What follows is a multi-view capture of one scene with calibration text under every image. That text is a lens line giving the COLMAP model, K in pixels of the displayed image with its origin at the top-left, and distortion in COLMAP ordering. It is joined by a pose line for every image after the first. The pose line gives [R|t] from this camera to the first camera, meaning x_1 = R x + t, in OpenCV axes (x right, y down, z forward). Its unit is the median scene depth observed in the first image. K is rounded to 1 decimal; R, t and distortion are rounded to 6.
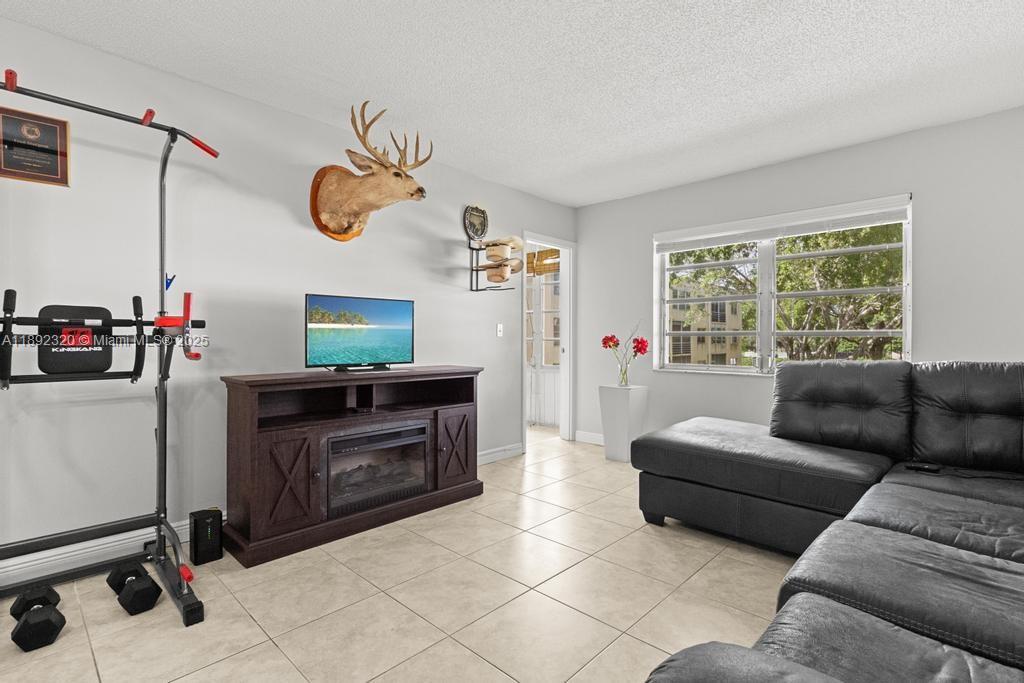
lens RADIAL K [[475.7, 0, 521.8], [0, 475.7, 336.4], [0, 0, 1]] dist [-0.004388, 0.000168]
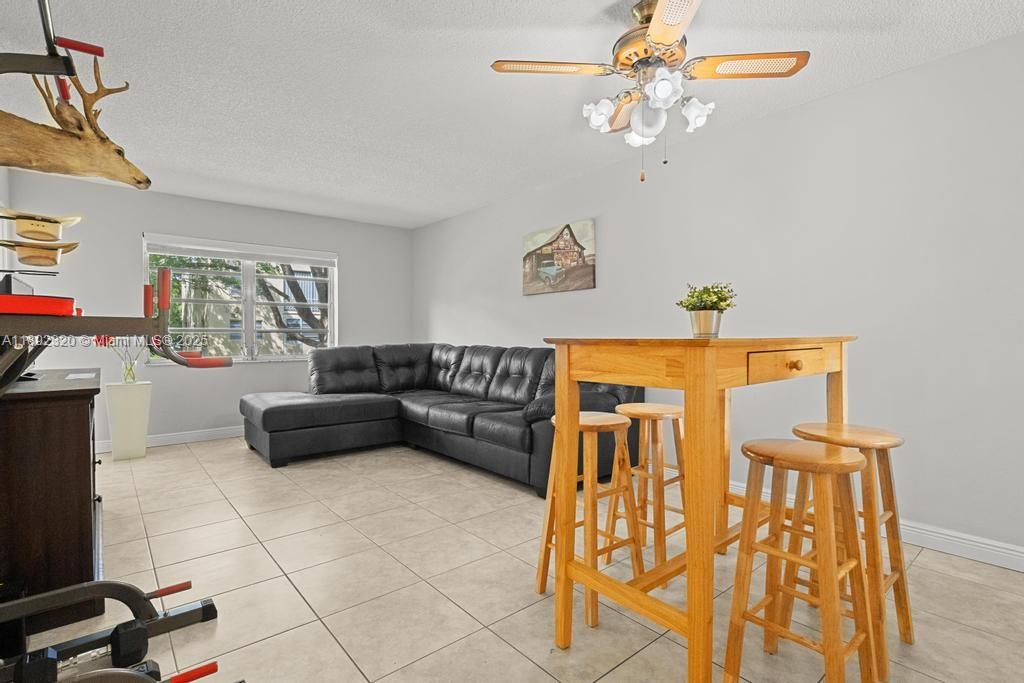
lens RADIAL K [[475.7, 0, 506.4], [0, 475.7, 339.6], [0, 0, 1]] dist [-0.004388, 0.000168]
pose [[0.139483, -0.015004, 0.990111, -1.061643], [0.001234, 0.999887, 0.014978, -0.000110], [-0.990224, -0.000867, 0.139486, 0.153430]]
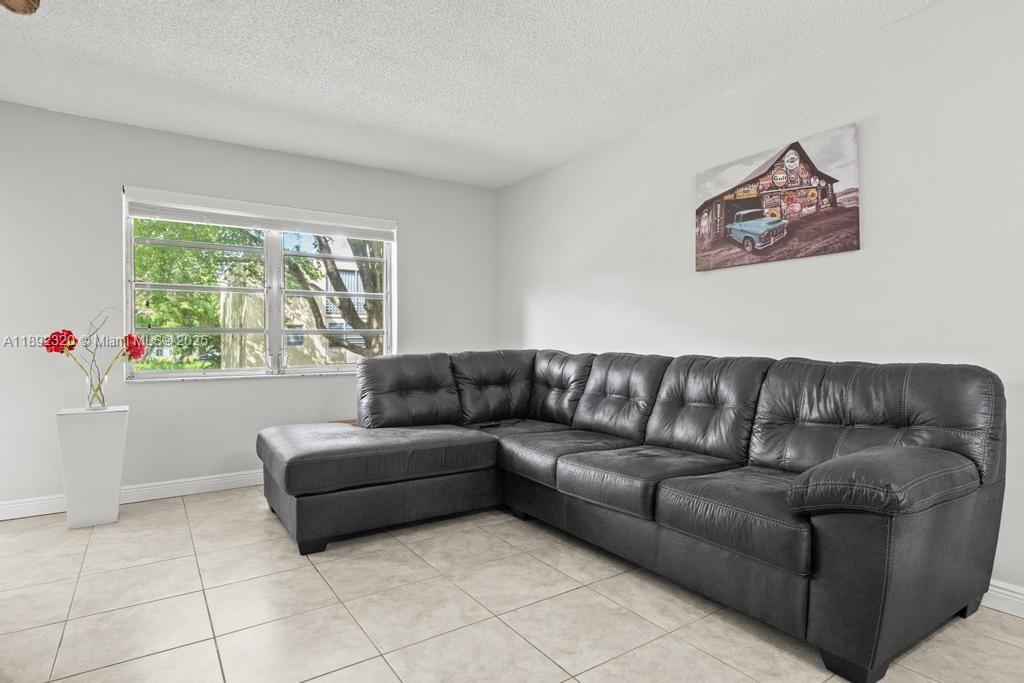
lens RADIAL K [[531.1, 0, 512.9], [0, 531.1, 344.3], [0, 0, 1]] dist [-0.000204, 0.000392]
pose [[0.239021, -0.010181, 0.970961, -0.581551], [0.002274, 0.999948, 0.009925, 0.015302], [-0.971012, -0.000164, 0.239032, 0.452389]]
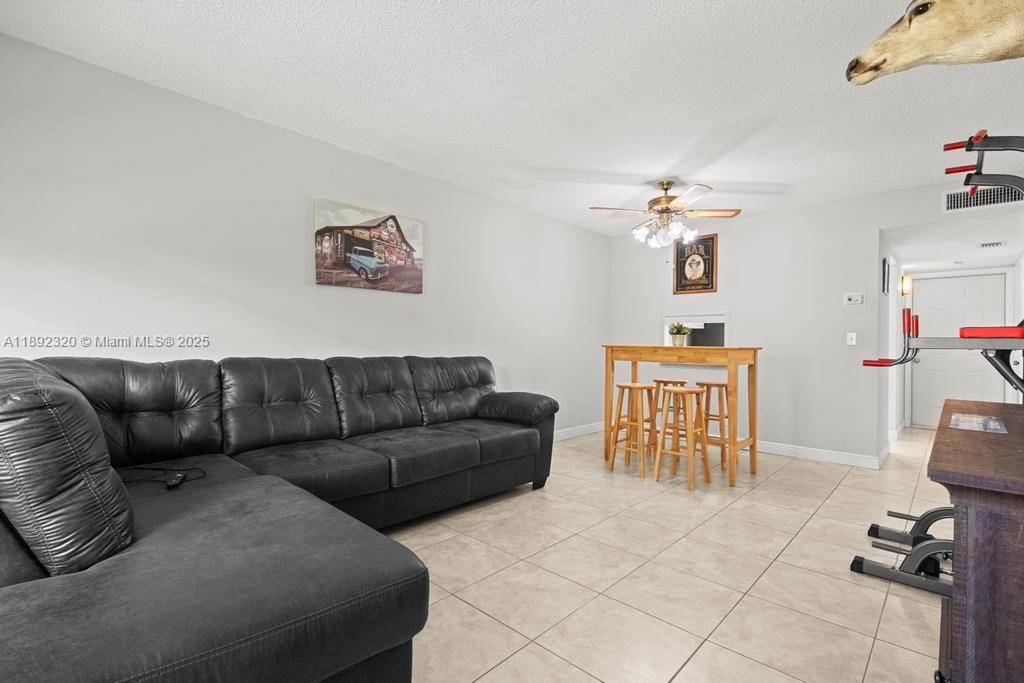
lens RADIAL K [[475.7, 0, 504.8], [0, 475.7, 341.6], [0, 0, 1]] dist [-0.004388, 0.000168]
pose [[-0.999208, -0.013755, 0.037329, 0.154214], [-0.014041, 0.999874, -0.007410, 0.015096], [-0.037222, -0.007928, -0.999276, 1.544139]]
